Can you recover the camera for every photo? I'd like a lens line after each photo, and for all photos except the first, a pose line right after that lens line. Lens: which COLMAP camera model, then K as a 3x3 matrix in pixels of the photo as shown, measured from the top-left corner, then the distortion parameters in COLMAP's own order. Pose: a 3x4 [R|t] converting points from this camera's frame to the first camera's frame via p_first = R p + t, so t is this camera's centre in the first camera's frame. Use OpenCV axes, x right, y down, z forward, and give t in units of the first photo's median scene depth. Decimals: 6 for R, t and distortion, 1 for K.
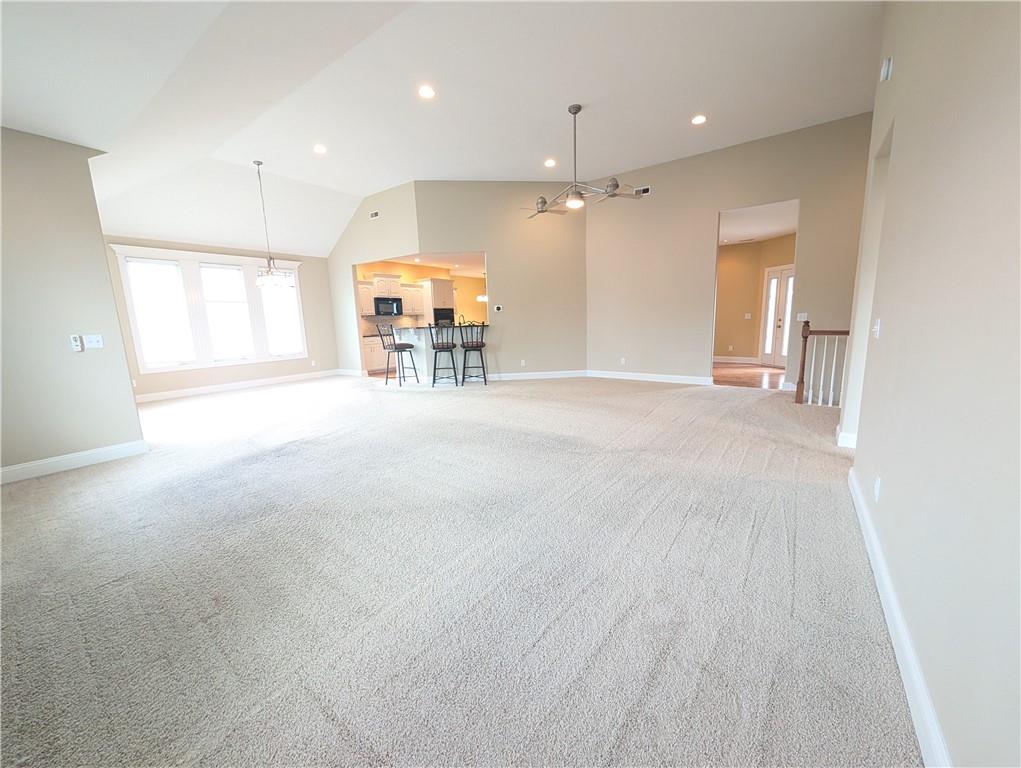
lens RADIAL K [[385.6, 0, 509.3], [0, 385.6, 380.5], [0, 0, 1]] dist [0.000779, 0.000093]
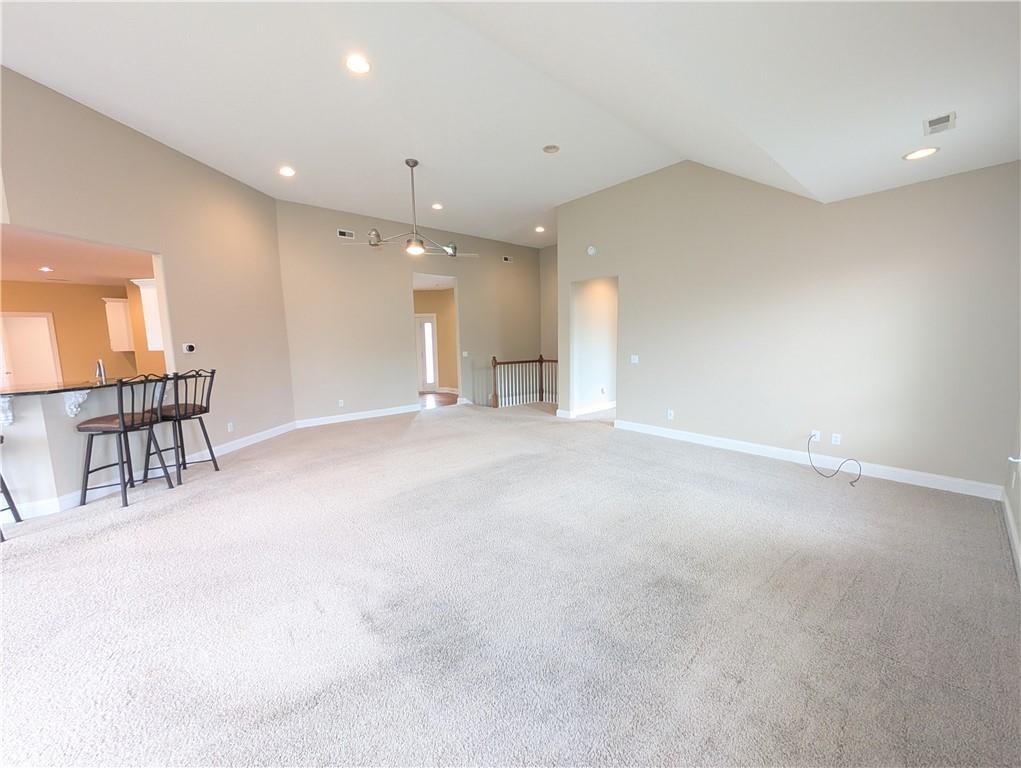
lens RADIAL K [[385.6, 0, 509.3], [0, 385.6, 380.5], [0, 0, 1]] dist [0.000779, 0.000093]
pose [[0.220466, -0.082346, 0.971912, -0.550468], [0.172772, 0.983971, 0.044177, -0.077023], [-0.959971, 0.158180, 0.231159, 0.385825]]
